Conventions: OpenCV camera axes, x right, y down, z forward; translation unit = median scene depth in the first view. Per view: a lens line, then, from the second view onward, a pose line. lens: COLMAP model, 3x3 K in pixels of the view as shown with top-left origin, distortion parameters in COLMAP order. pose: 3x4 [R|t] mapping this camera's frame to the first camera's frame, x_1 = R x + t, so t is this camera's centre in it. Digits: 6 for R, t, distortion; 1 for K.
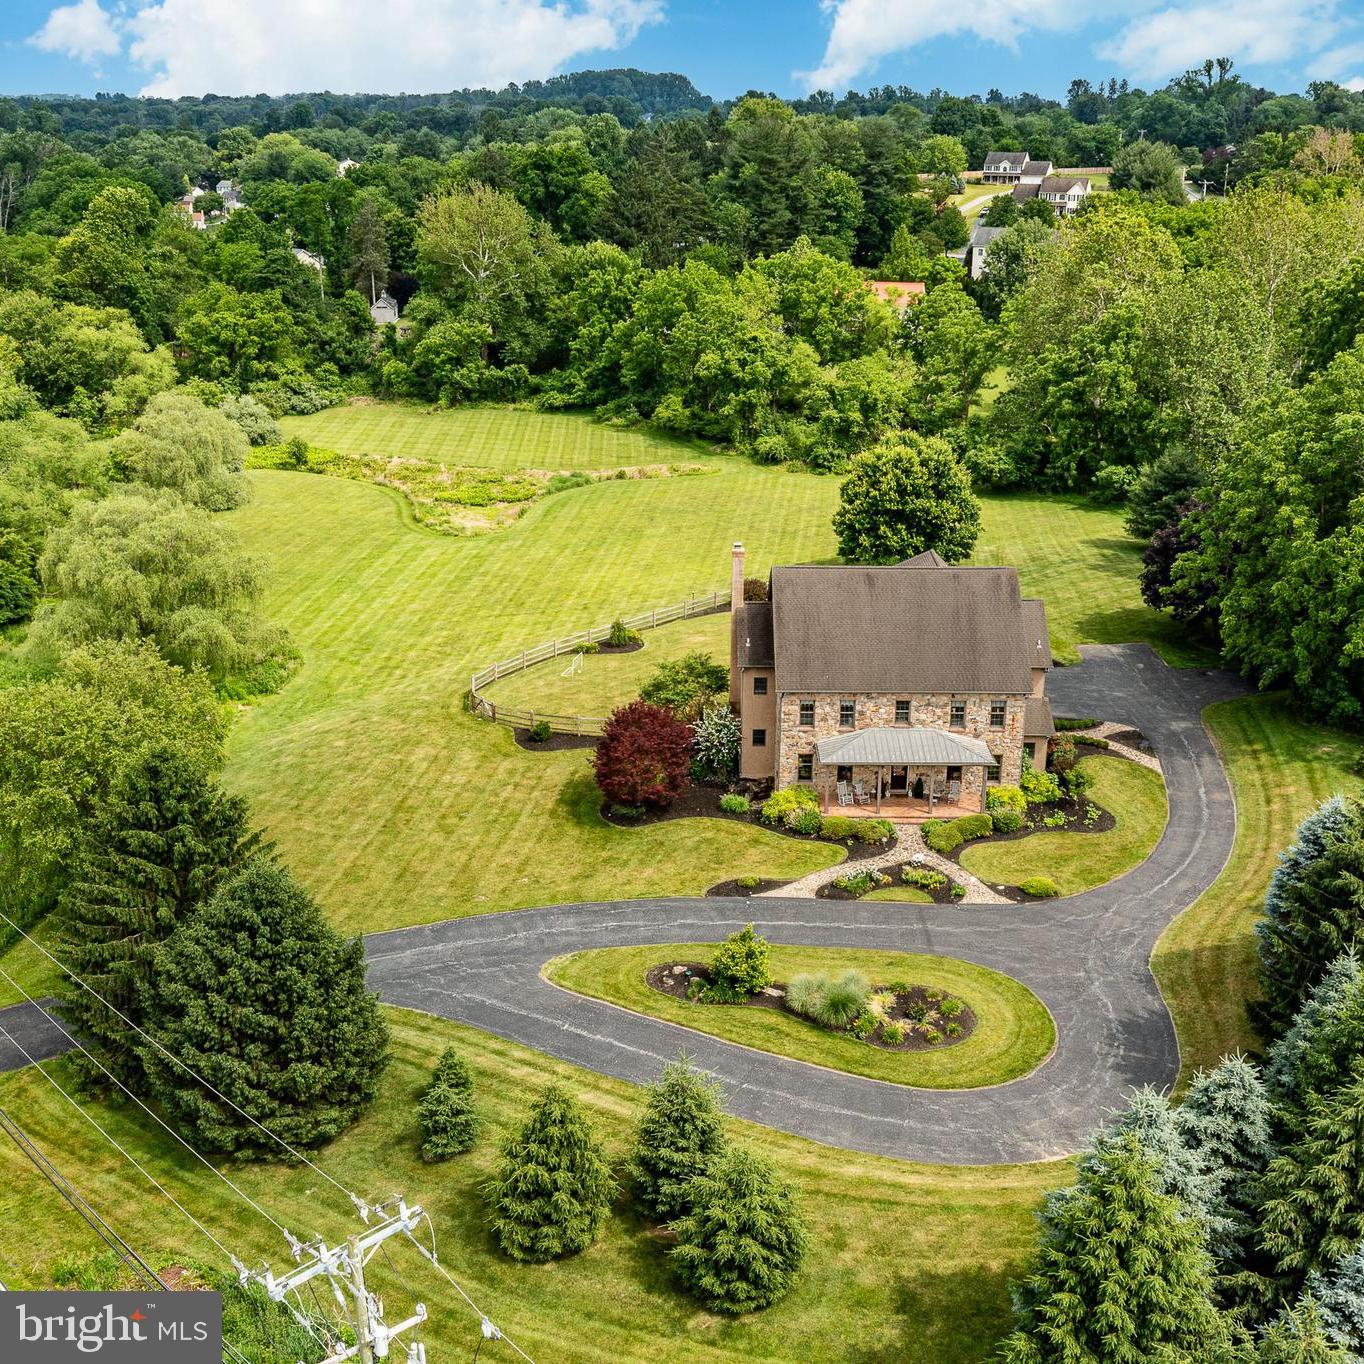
lens RADIAL K [[1618.7, 0, 682.0], [0, 1618.7, 682.0], [0, 0, 1]] dist [-0.022389, 0.010180]
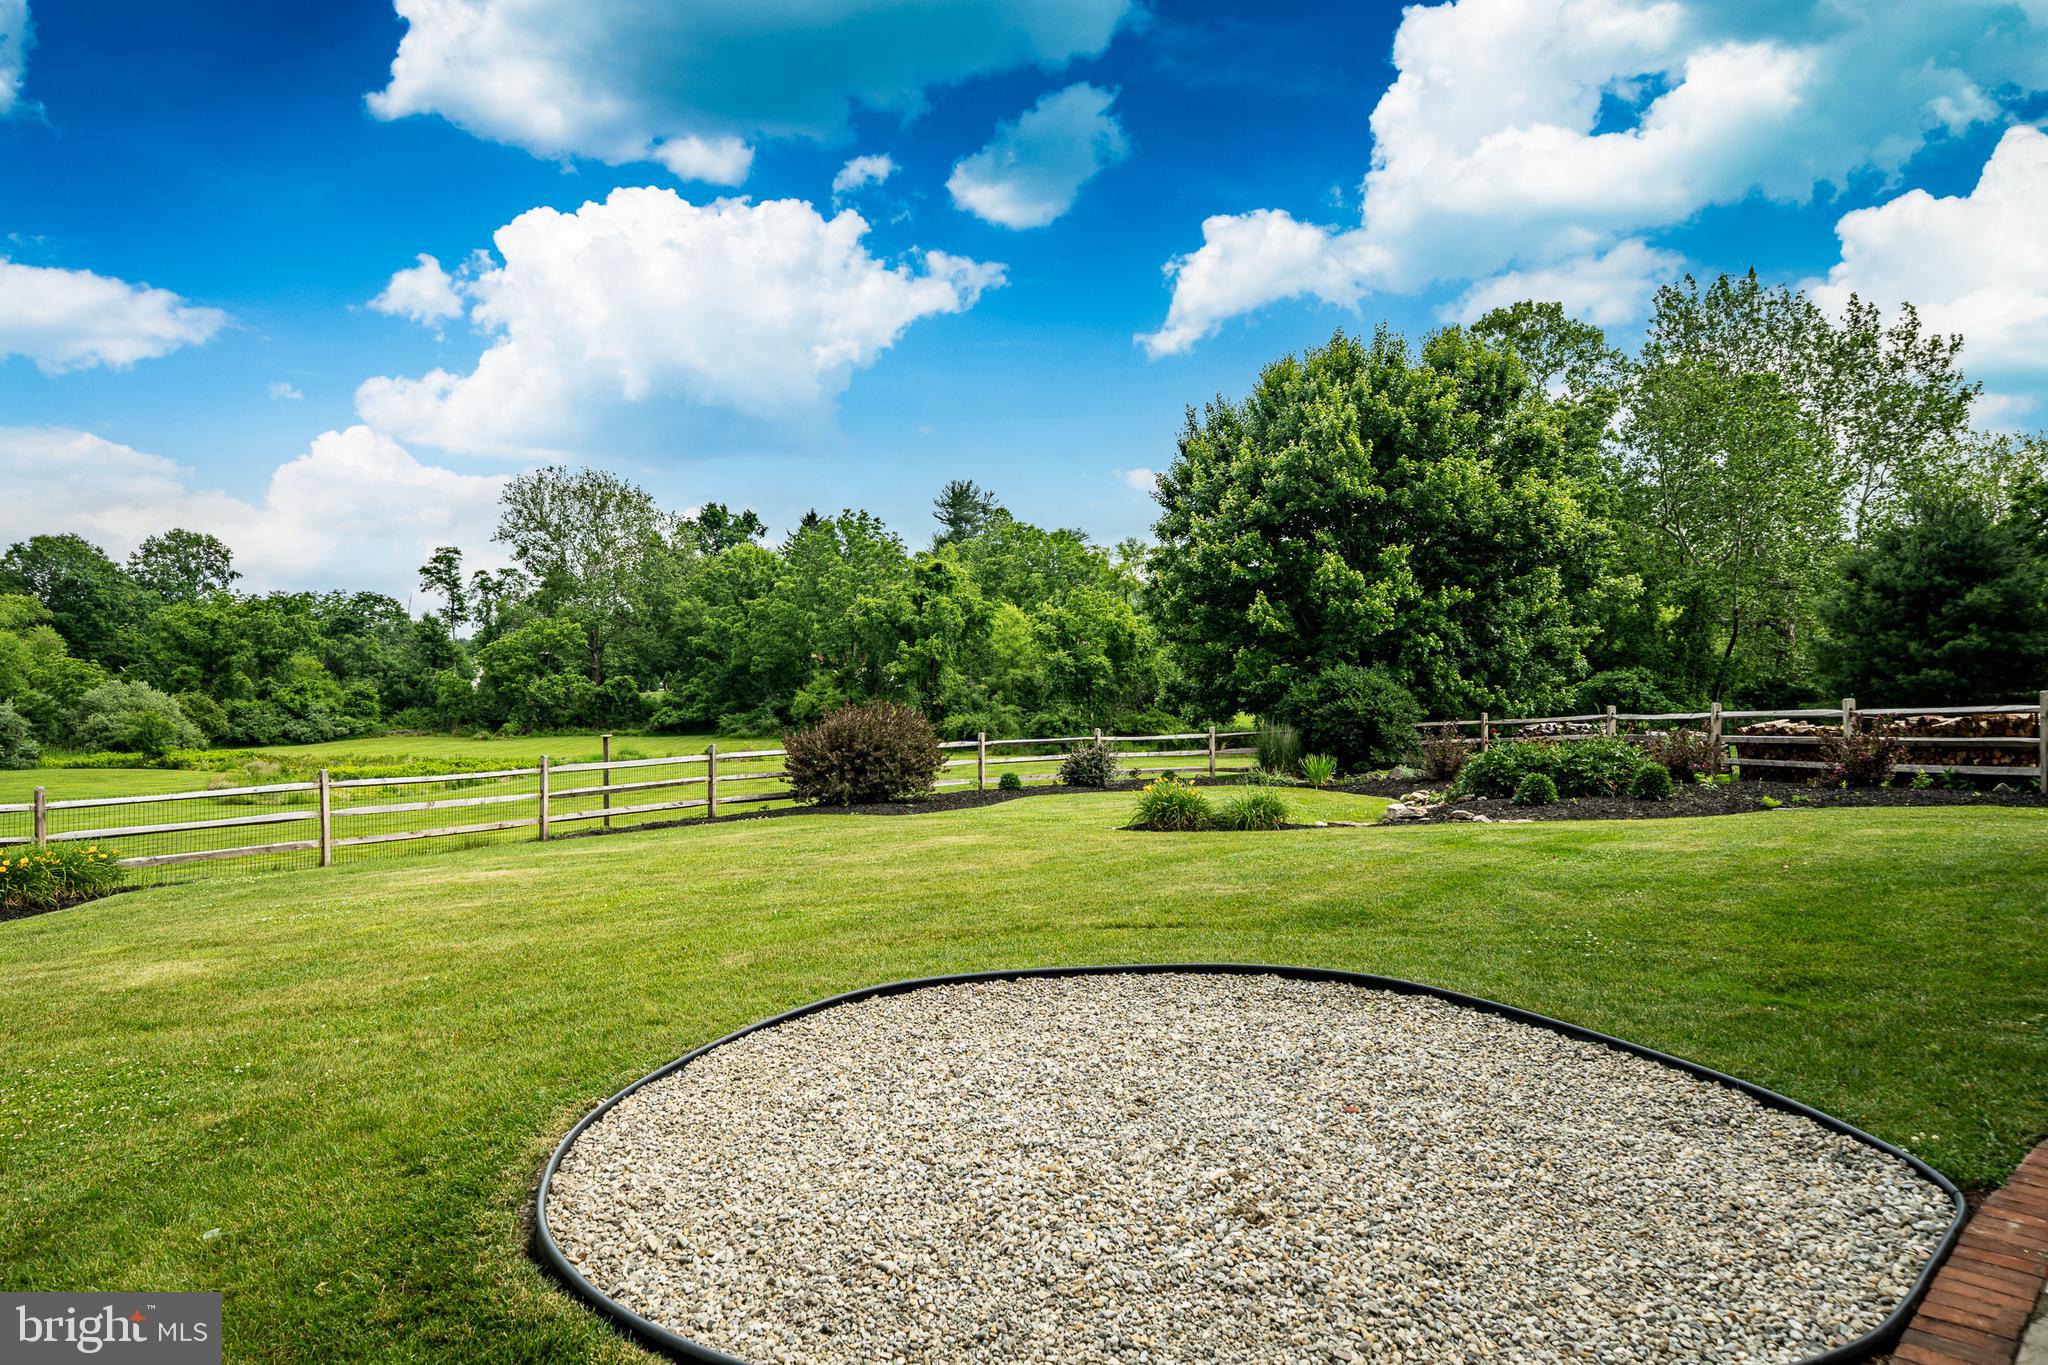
lens RADIAL K [[1241.0, 0, 1024.0], [0, 1241.0, 682.5], [0, 0, 1]] dist [0.026604, 0.000498]
pose [[0.995620, -0.004519, 0.093387, 0.027607], [0.034991, 0.944254, -0.327352, -0.002032], [-0.086702, 0.329186, 0.940276, 0.457789]]
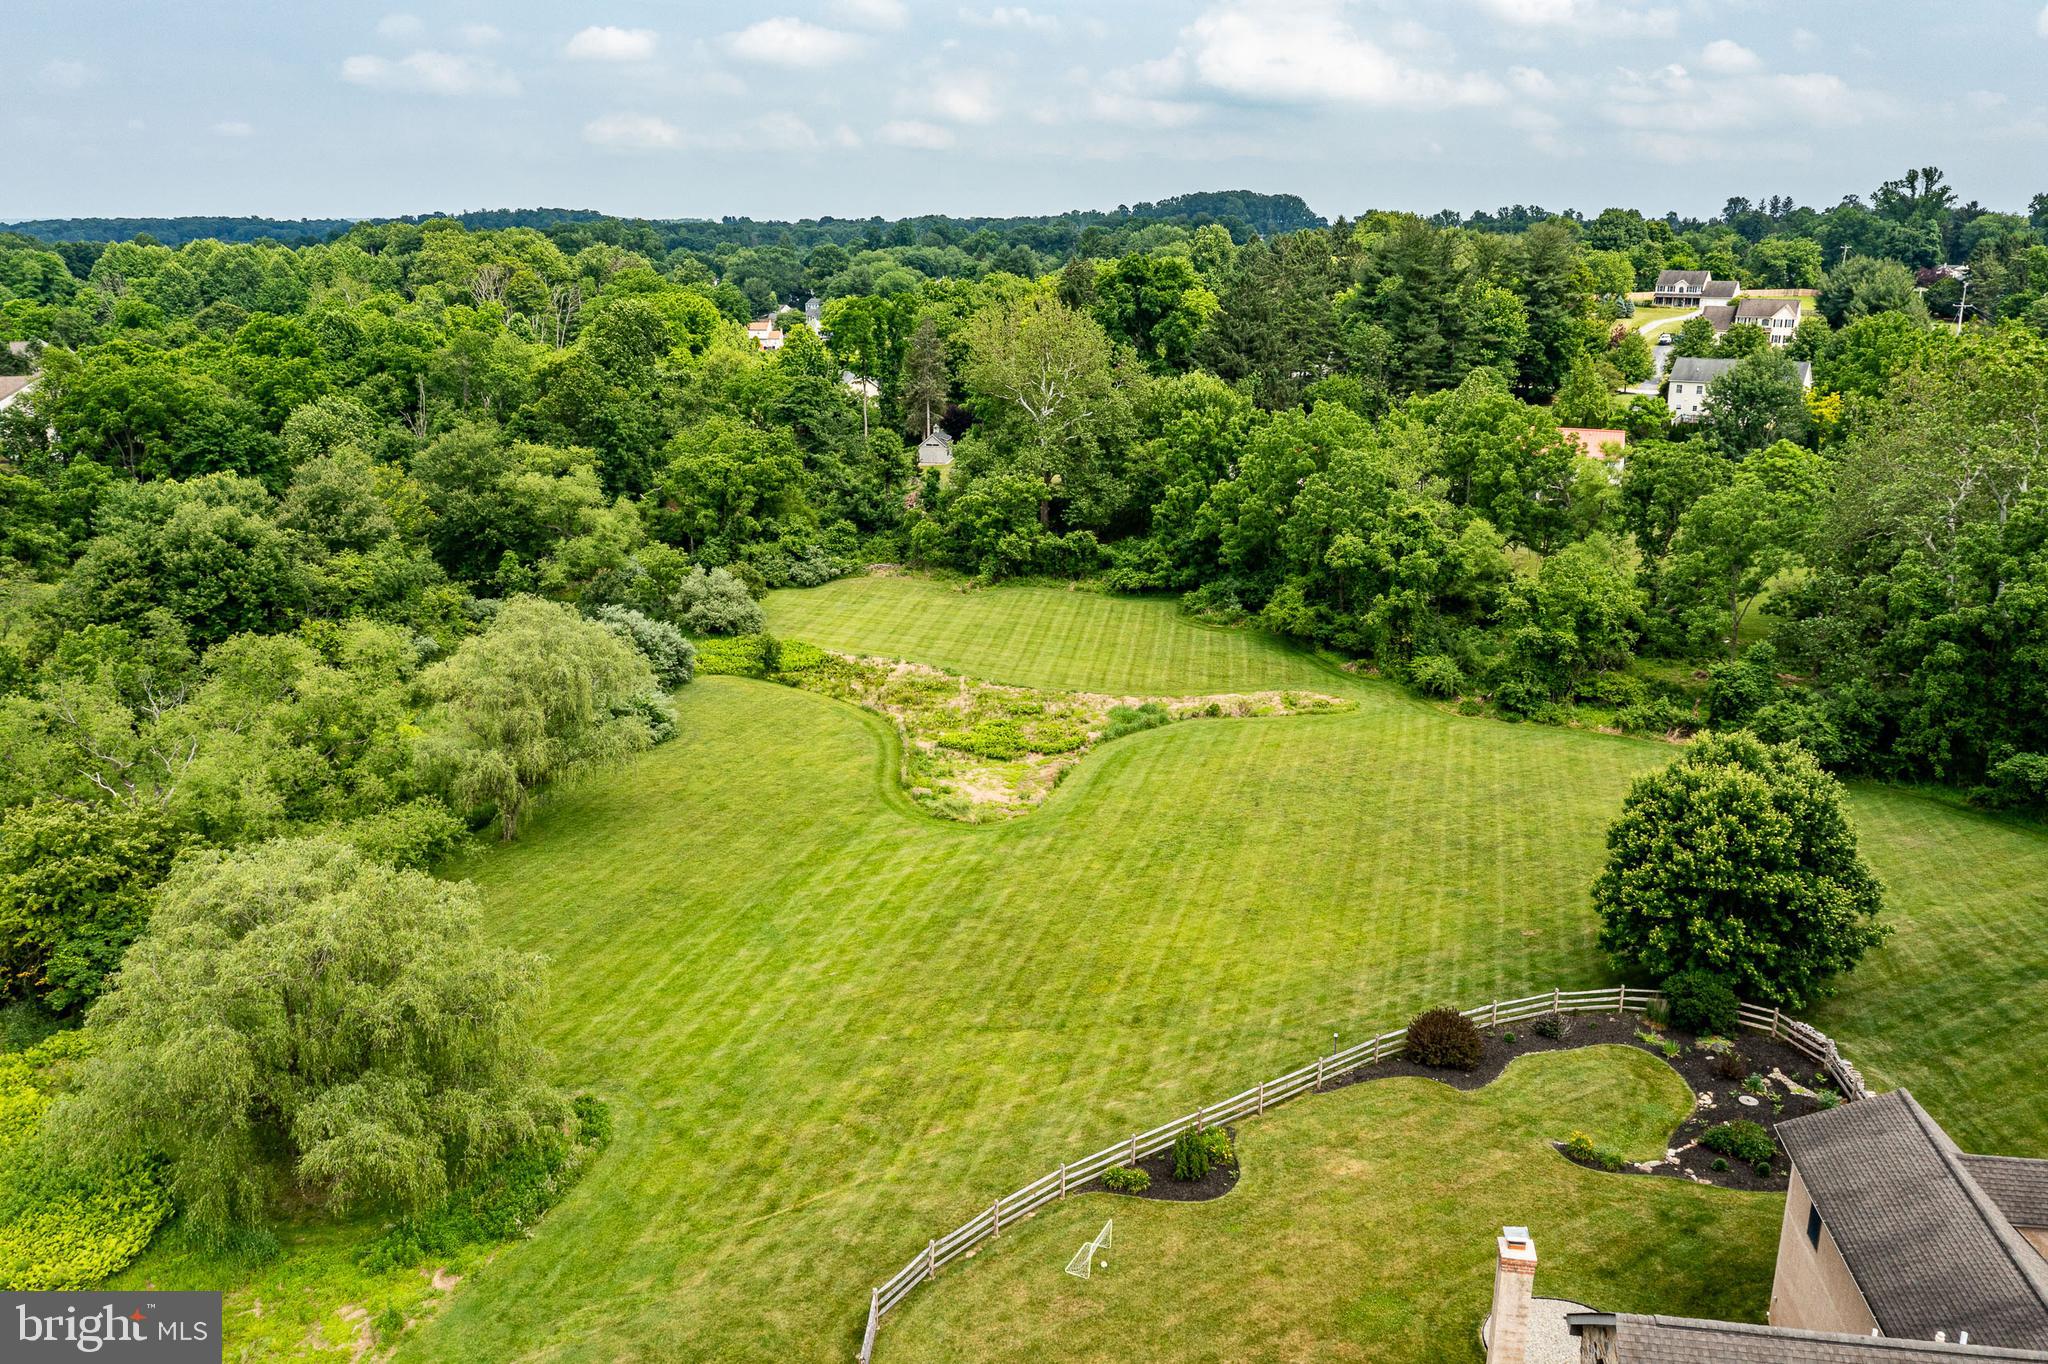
lens RADIAL K [[1640.6, 0, 1024.0], [0, 1640.6, 682.0], [0, 0, 1]] dist [-0.016287, -0.002862]
pose [[0.987632, 0.040887, -0.151367, -0.009760], [-0.051961, 0.996197, -0.069943, -0.071143], [0.147932, 0.076943, 0.986000, 0.245178]]
